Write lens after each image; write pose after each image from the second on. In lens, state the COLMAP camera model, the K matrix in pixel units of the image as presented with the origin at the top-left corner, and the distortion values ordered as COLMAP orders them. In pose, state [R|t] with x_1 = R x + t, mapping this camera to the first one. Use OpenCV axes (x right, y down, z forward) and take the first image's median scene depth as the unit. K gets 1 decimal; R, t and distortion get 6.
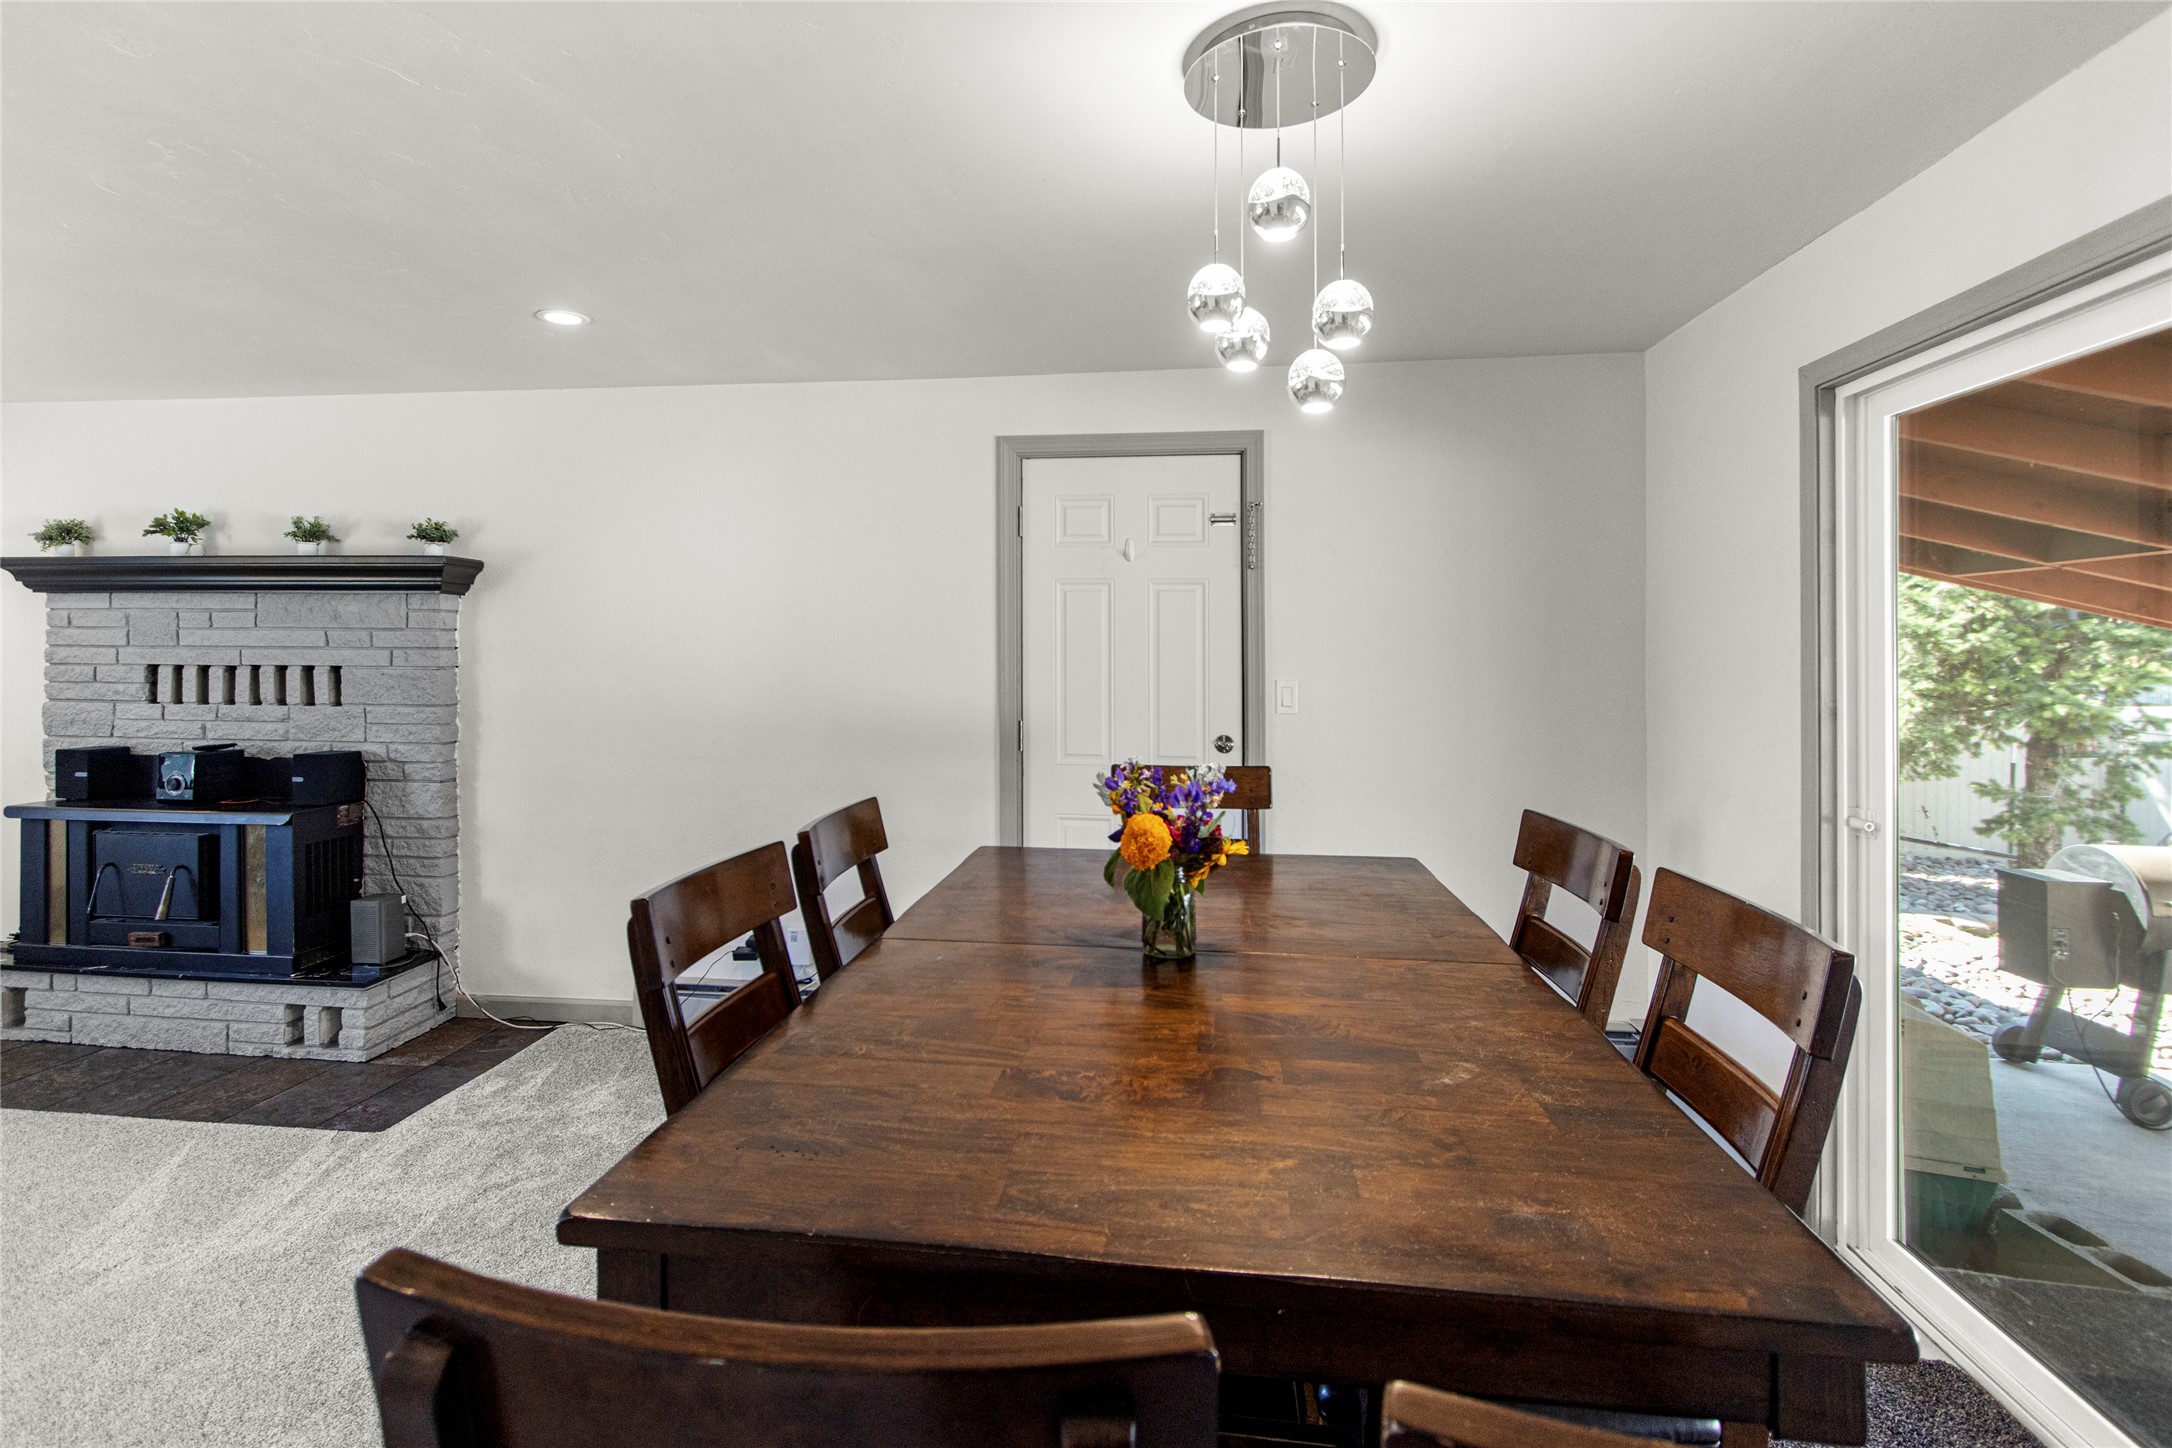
lens RADIAL K [[1014.2, 0, 1061.1], [0, 1014.2, 664.3], [0, 0, 1]] dist [0.002719, 0.000282]
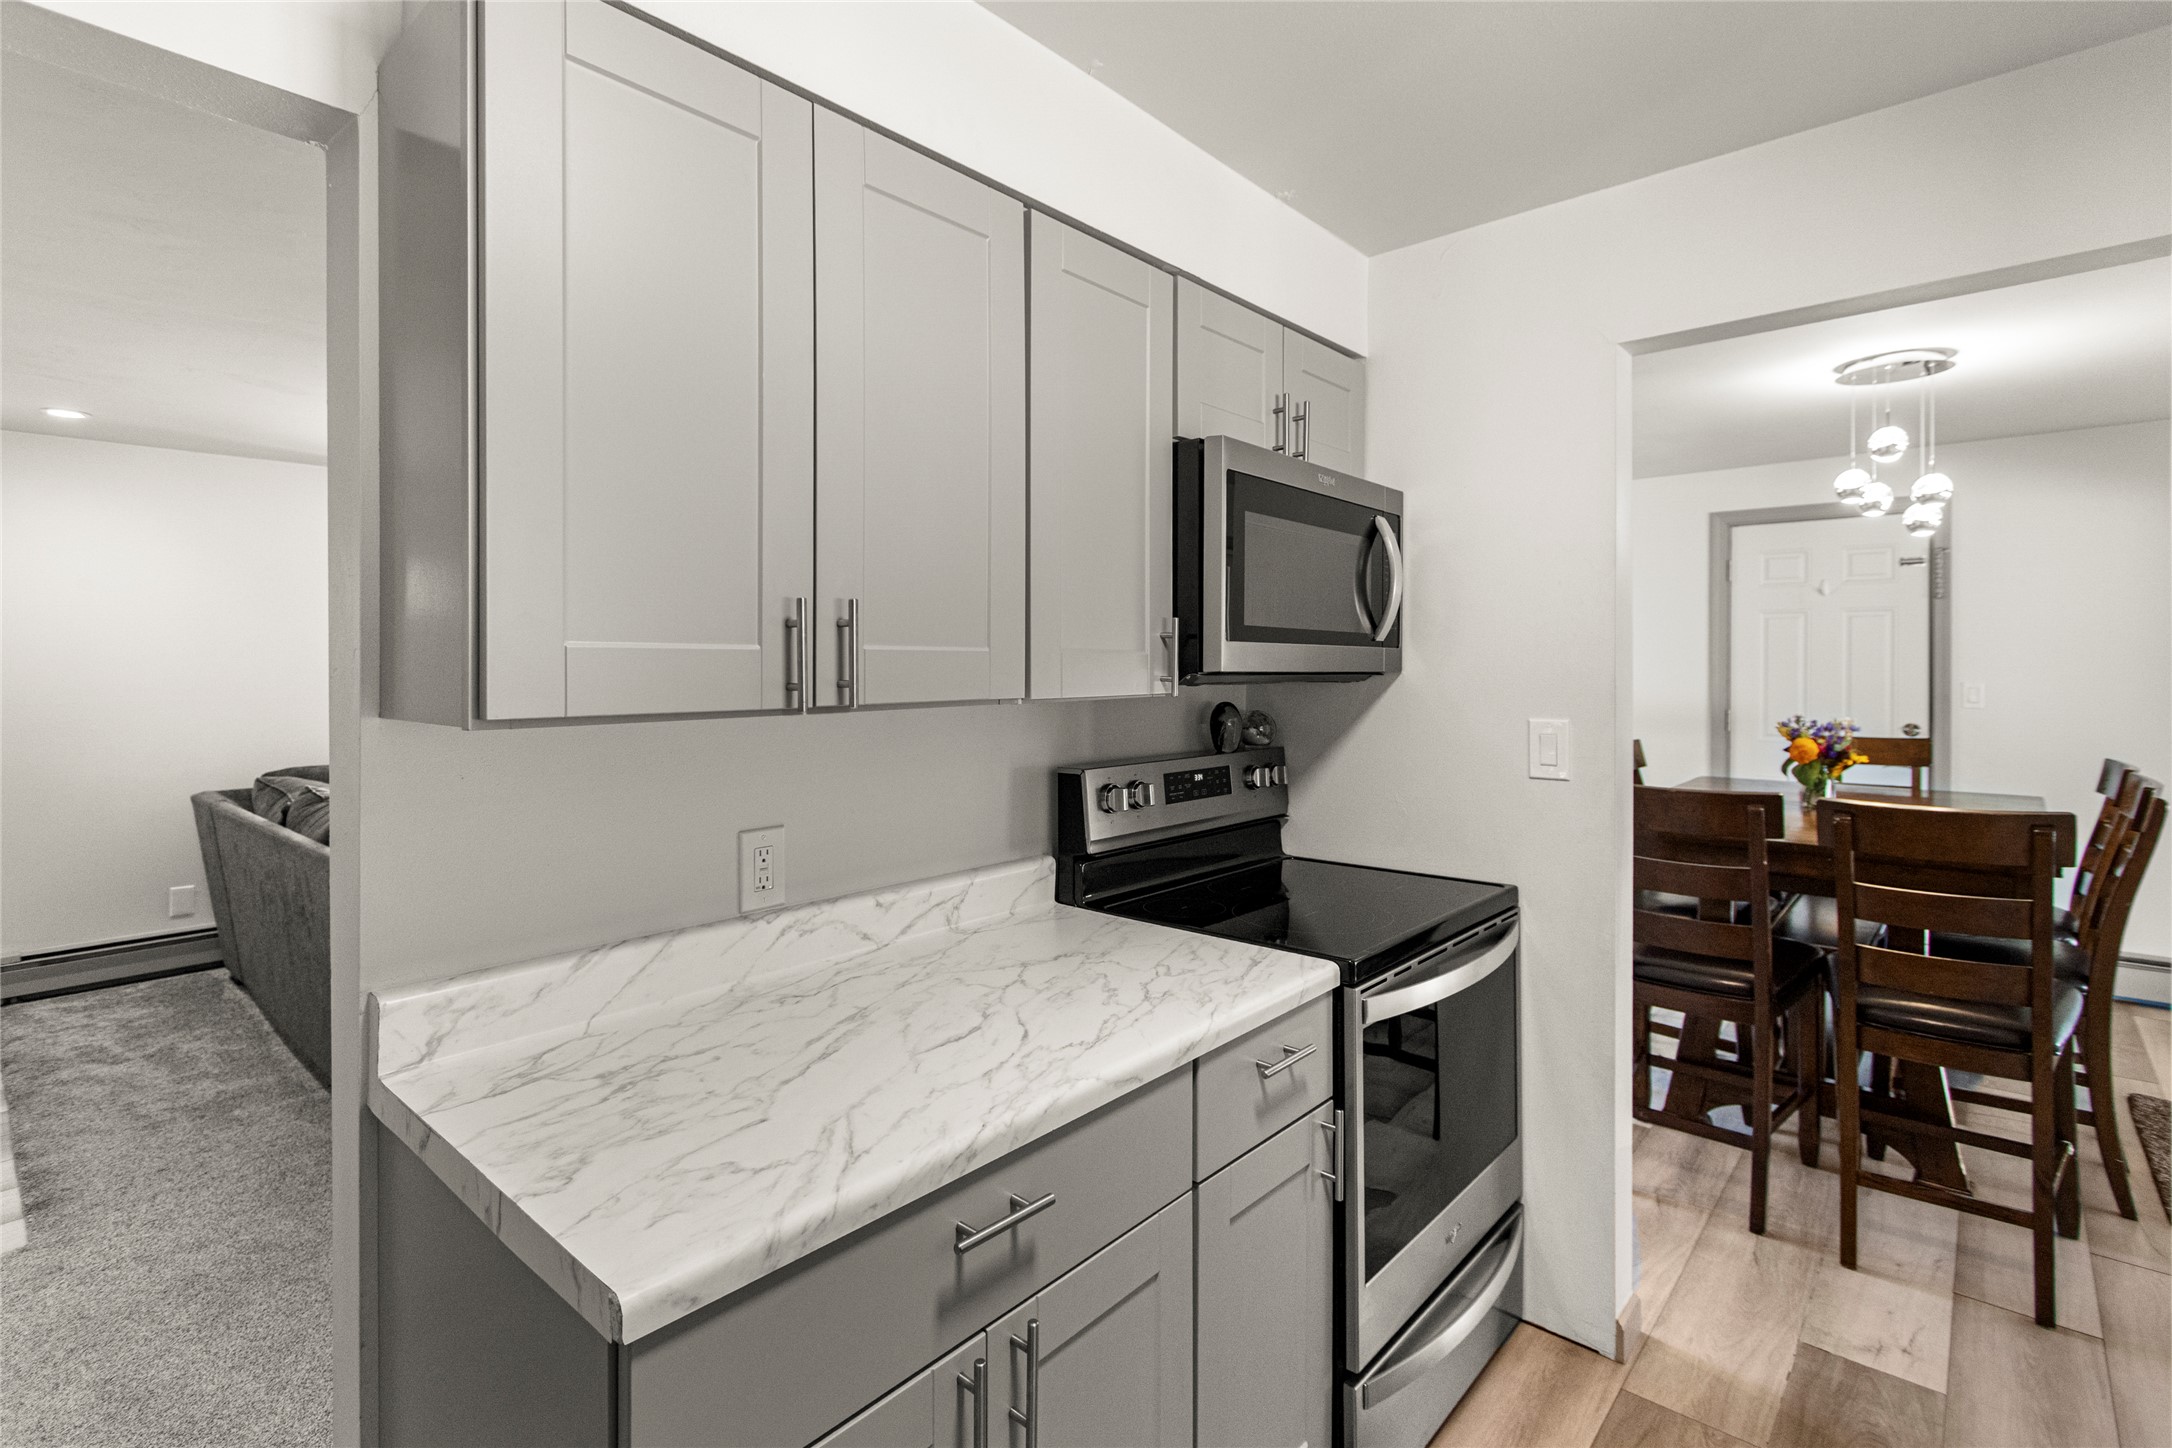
lens RADIAL K [[1014.2, 0, 1056.3], [0, 1014.2, 679.2], [0, 0, 1]] dist [0.002719, 0.000282]
pose [[0.815938, 0.006680, -0.578101, 0.015463], [-0.002592, 0.999965, 0.007897, 0.003772], [0.578134, -0.004945, 0.815927, -0.754248]]
